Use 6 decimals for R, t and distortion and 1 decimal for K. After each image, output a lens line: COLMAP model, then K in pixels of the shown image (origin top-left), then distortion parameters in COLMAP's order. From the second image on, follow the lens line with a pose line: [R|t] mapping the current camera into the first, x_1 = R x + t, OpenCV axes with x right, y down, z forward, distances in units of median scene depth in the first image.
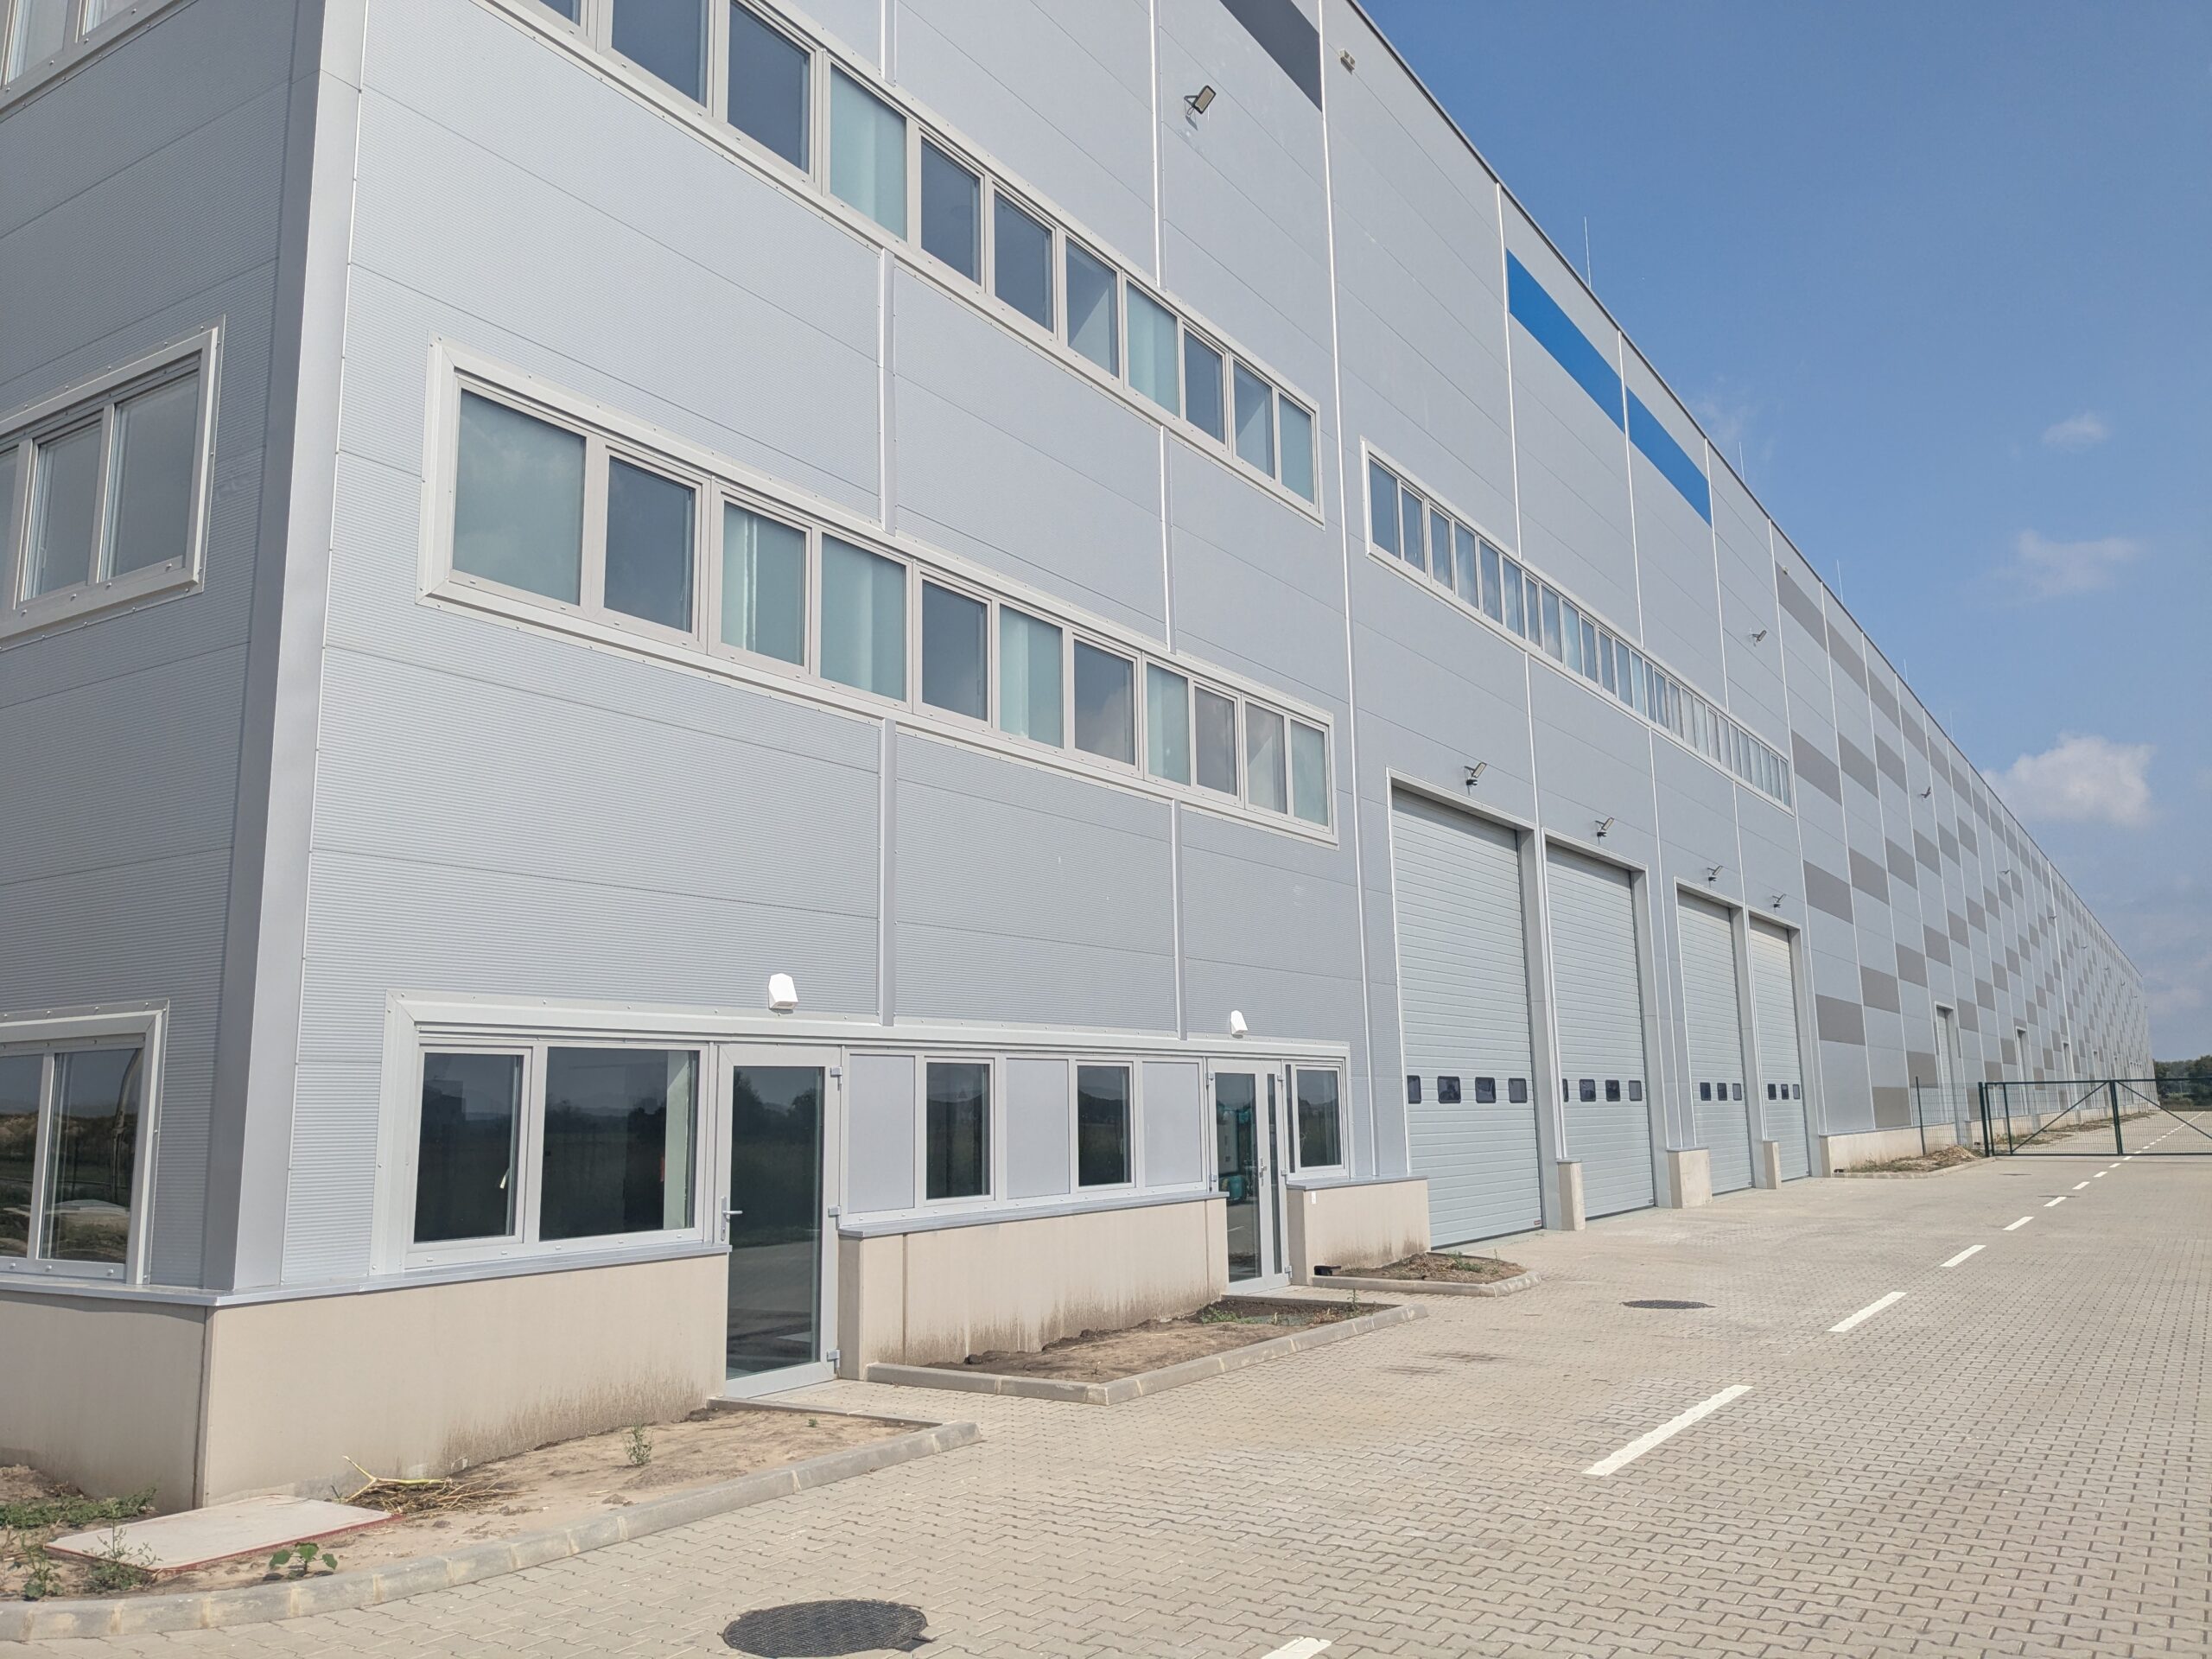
lens RADIAL K [[1813.4, 0, 1108.9], [0, 1813.4, 747.7], [0, 0, 1]] dist [0.007484, -0.003489]
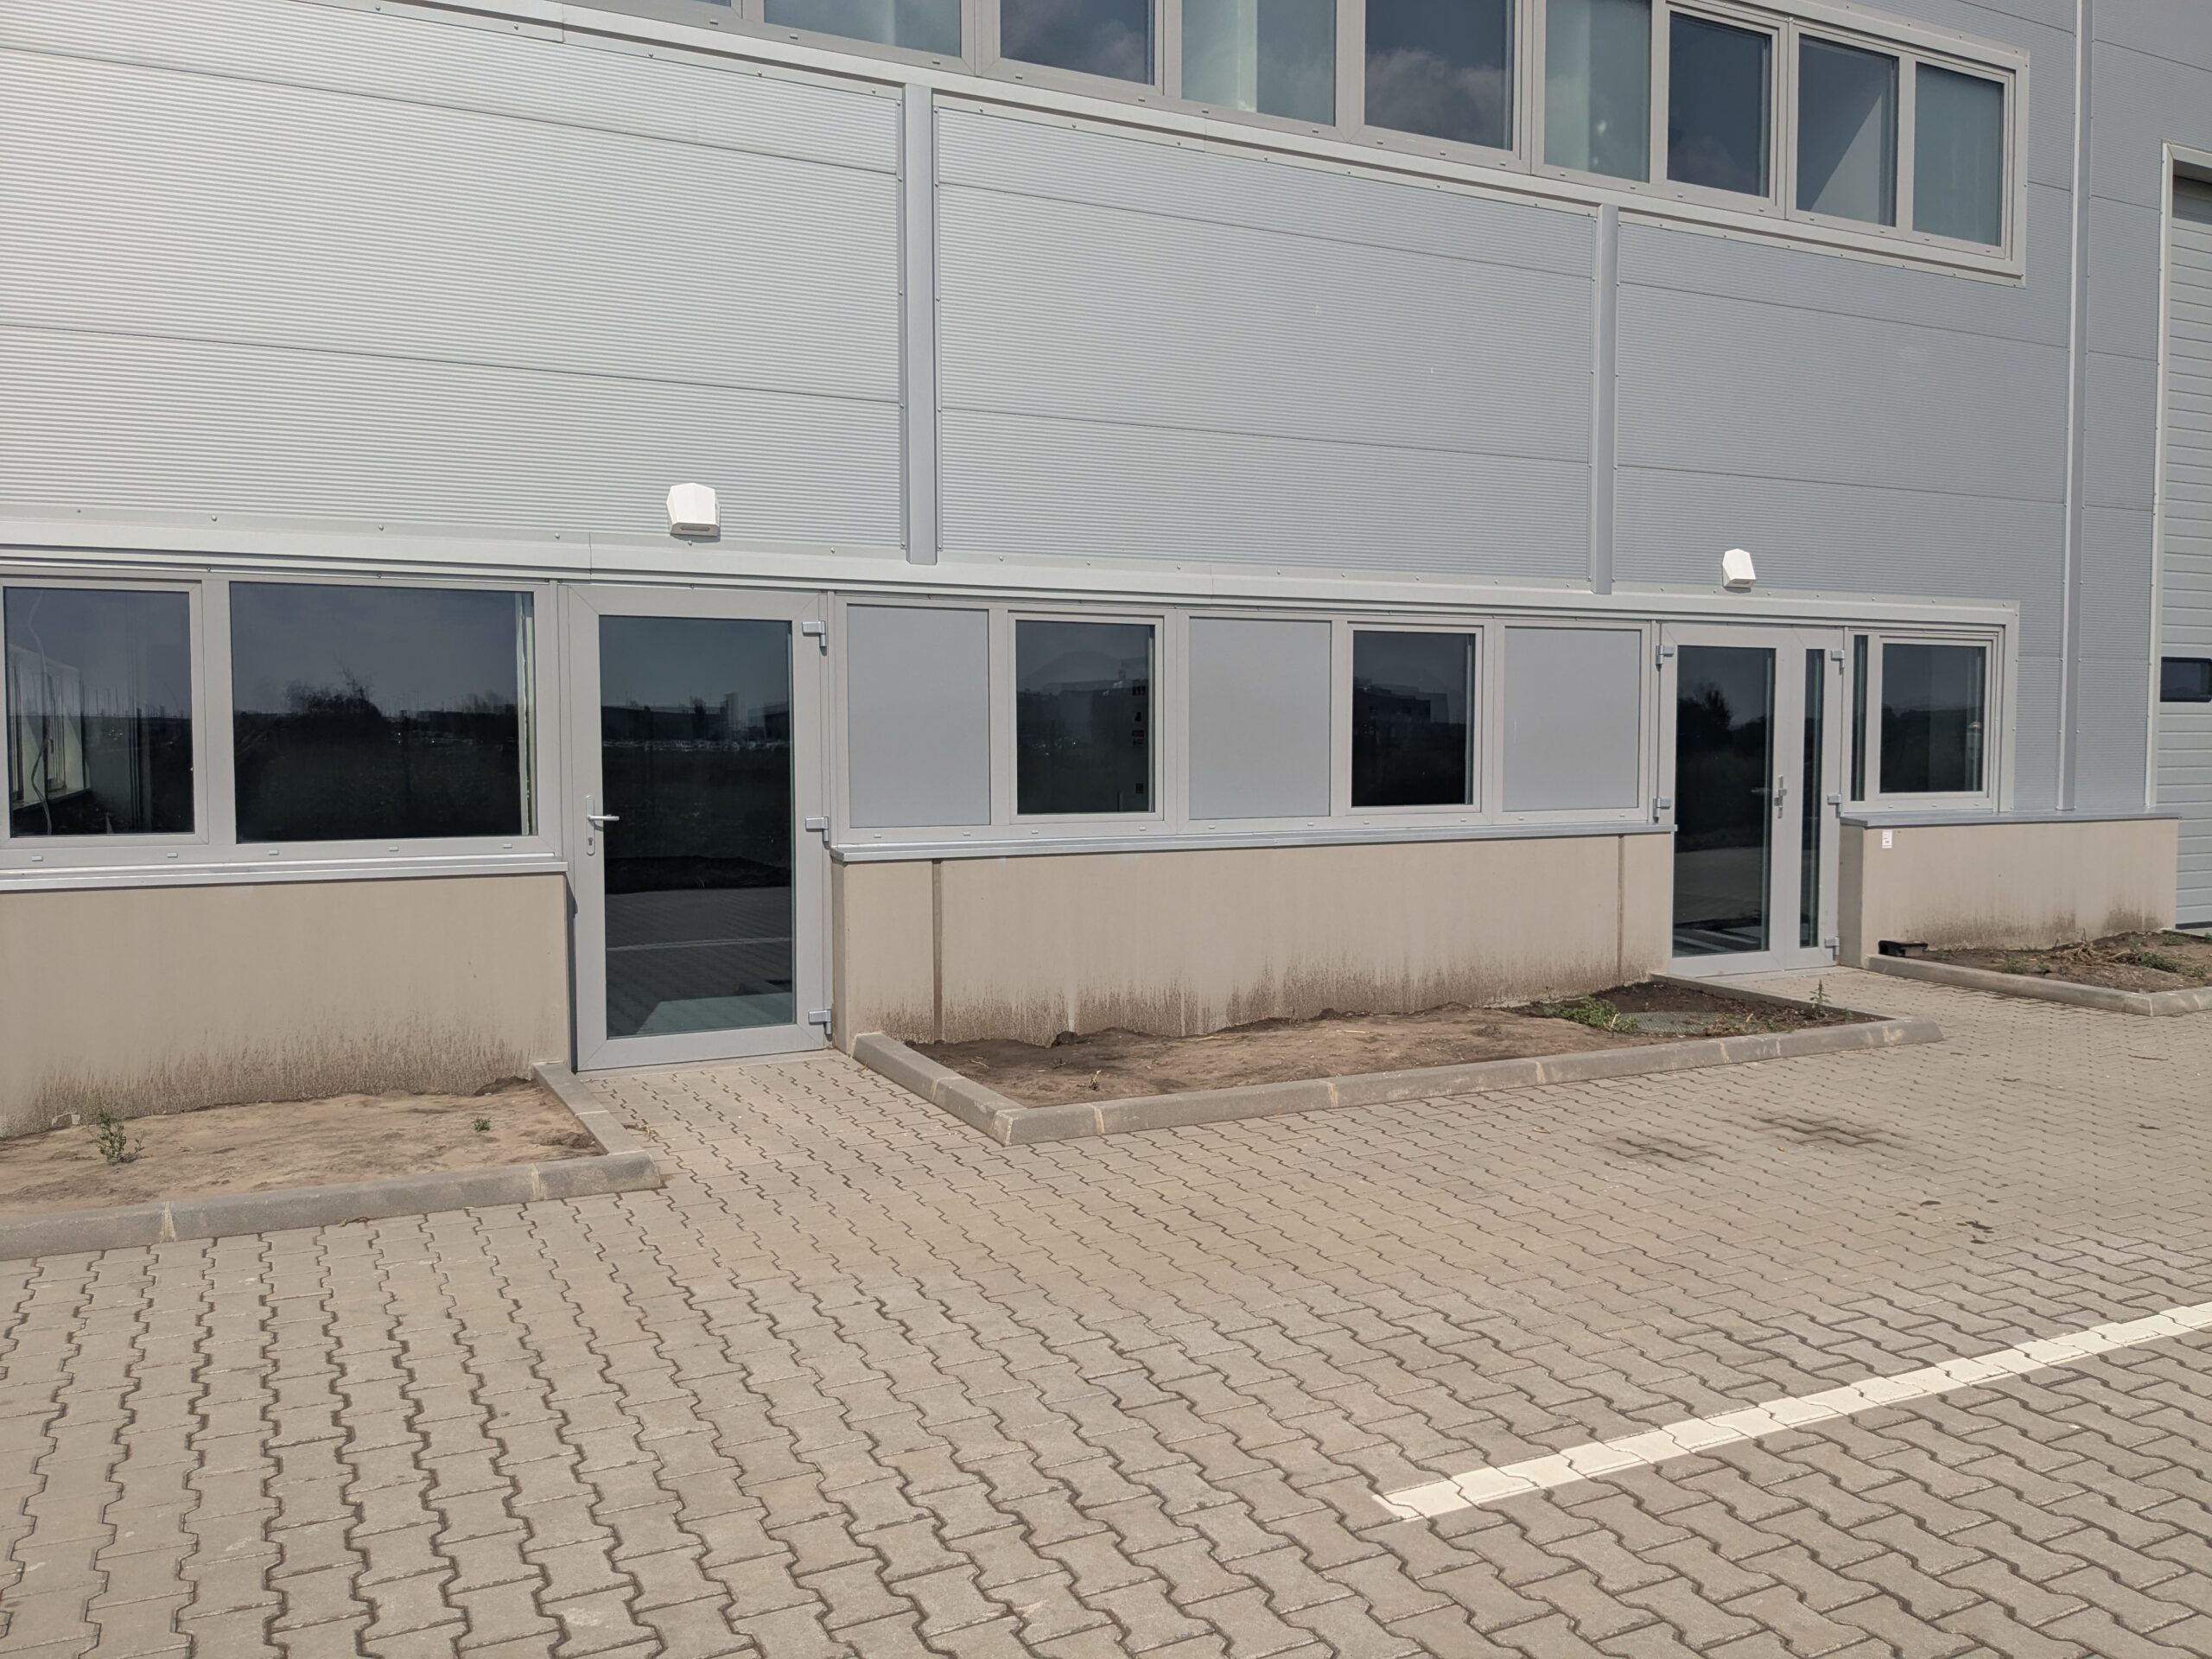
lens RADIAL K [[1749.4, 0, 1111.0], [0, 1749.4, 826.2], [0, 0, 1]] dist [0.058803, -0.090982]
pose [[0.846709, 0.067248, -0.527790, 0.222568], [0.078737, 0.965221, 0.249296, 0.068696], [0.526199, -0.252637, 0.811966, 0.365586]]
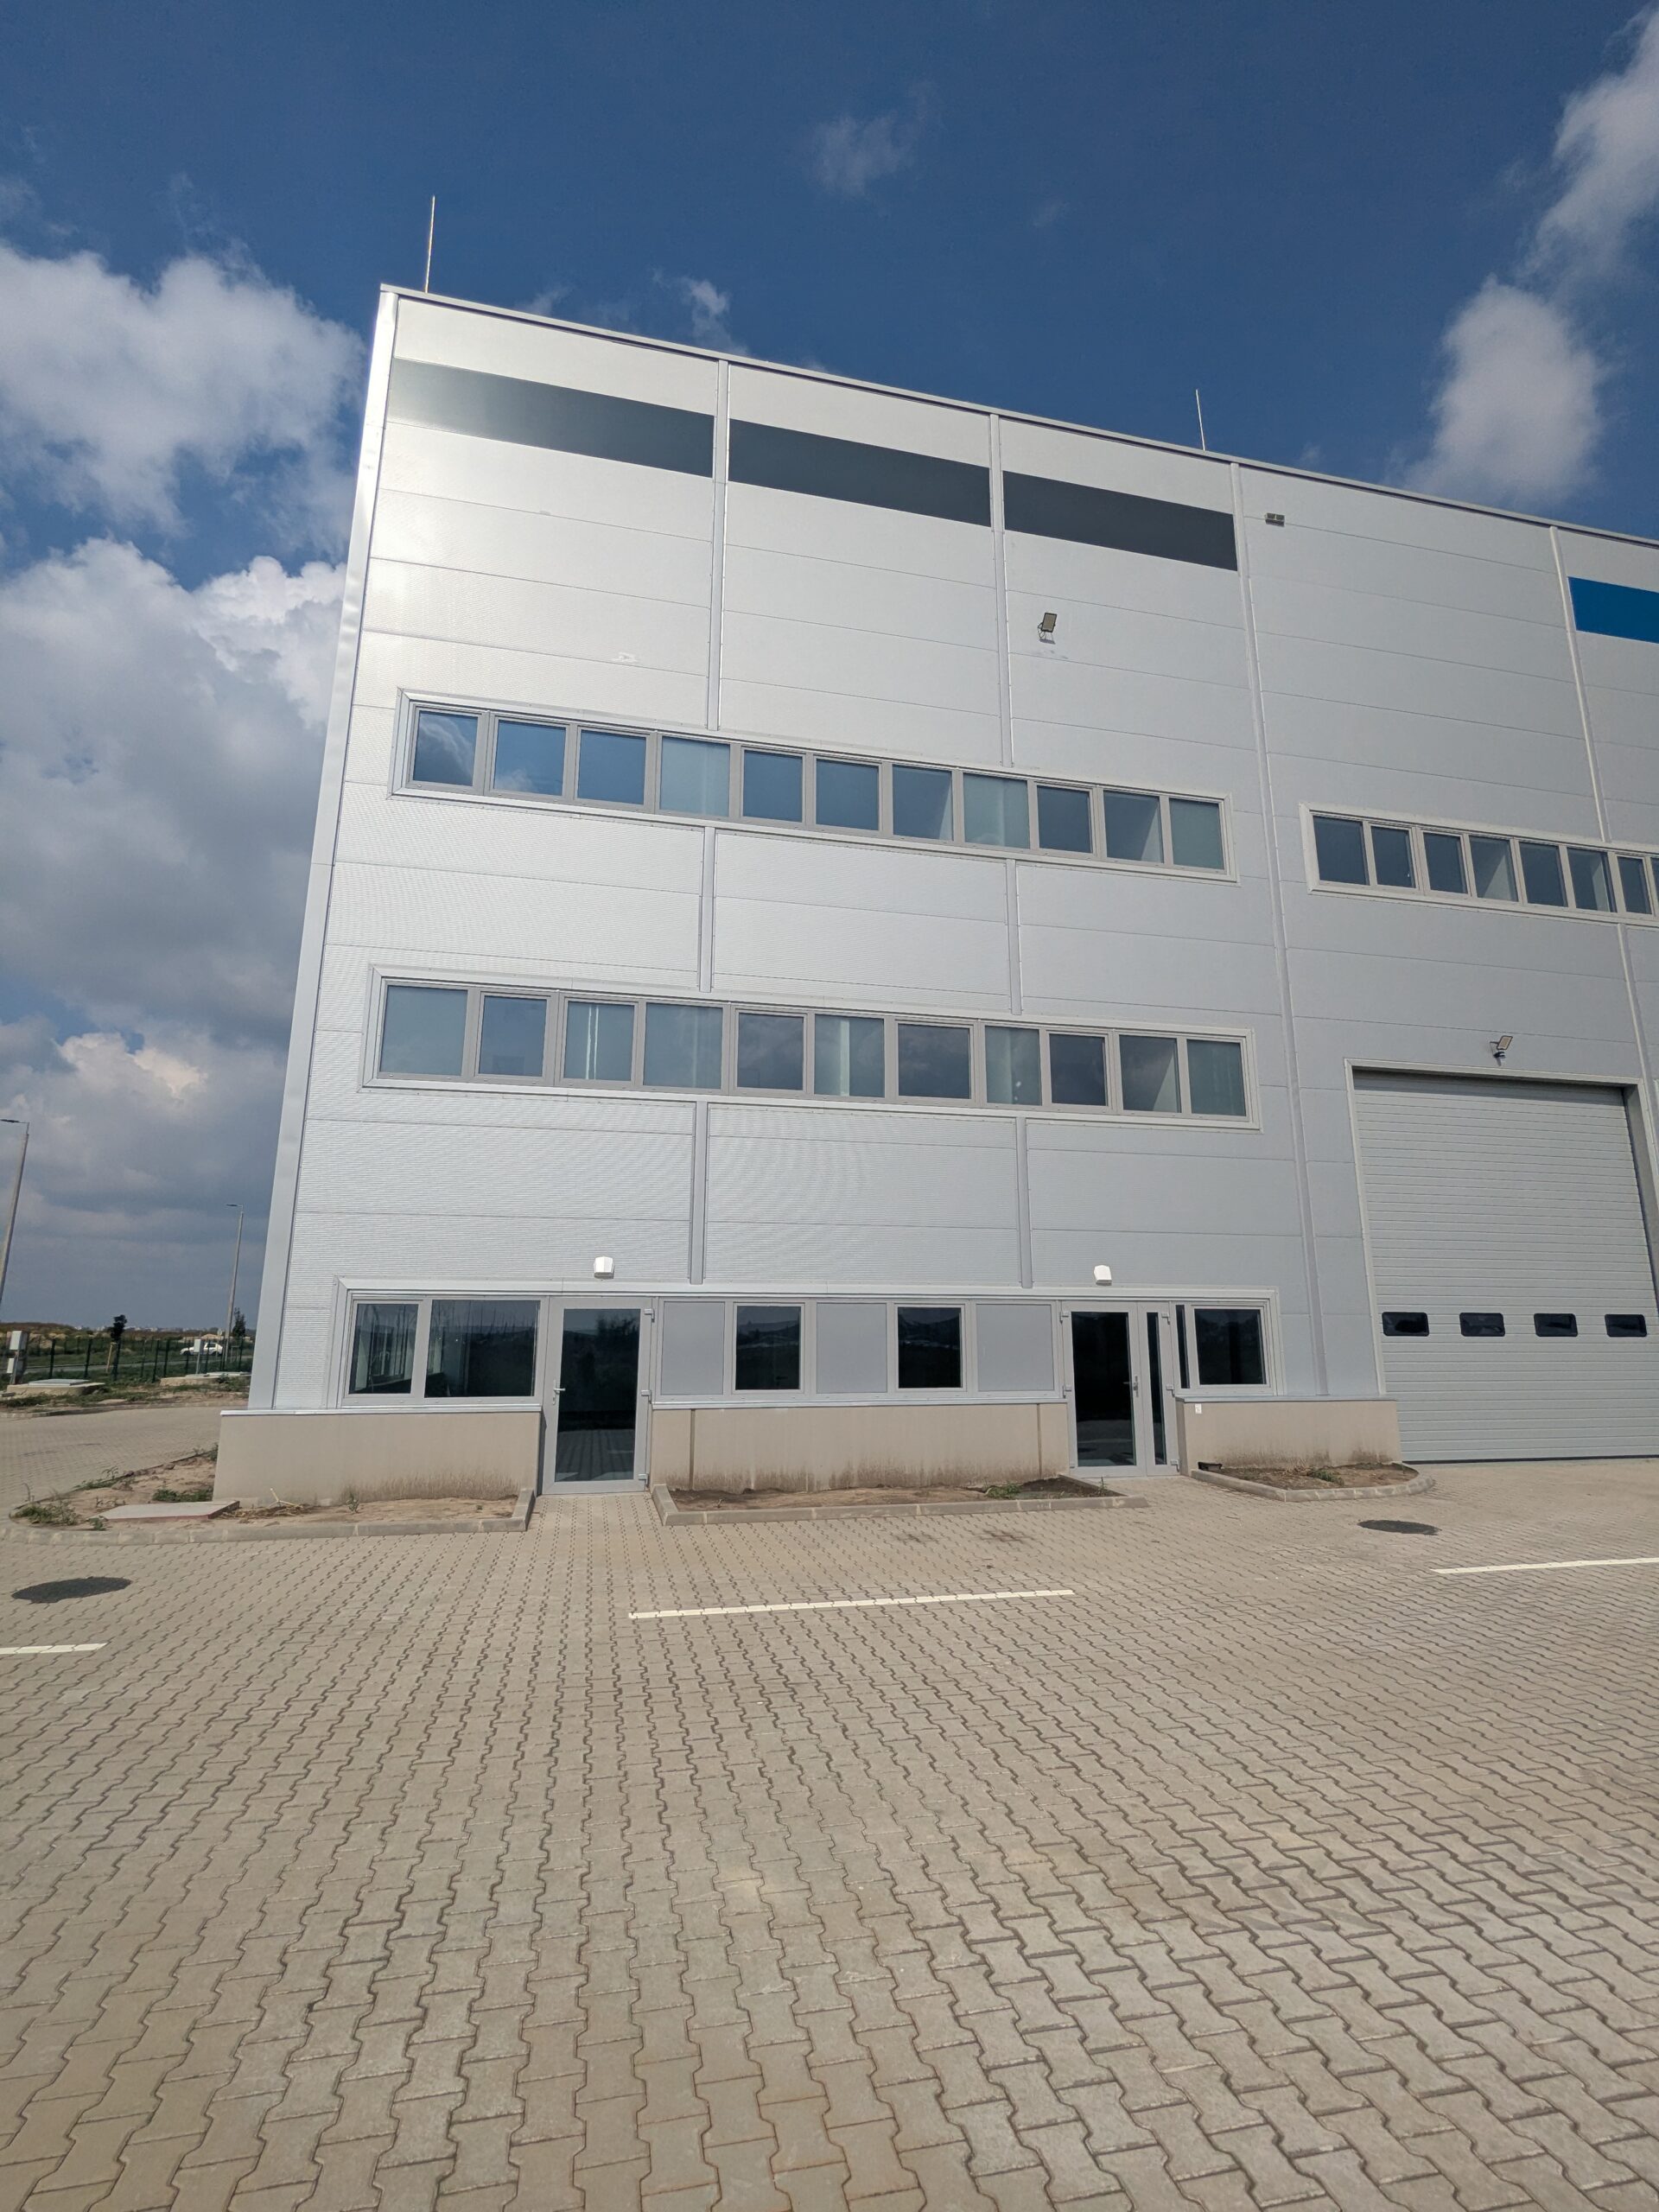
lens RADIAL K [[1054.0, 0, 831.7], [0, 1054.0, 1089.0], [0, 0, 1]] dist [-0.002049, -0.000139]
pose [[0.687613, -0.131507, -0.714068, 0.529979], [0.125541, 0.990182, -0.061468, 0.037220], [0.715142, -0.047378, 0.697372, 0.316582]]
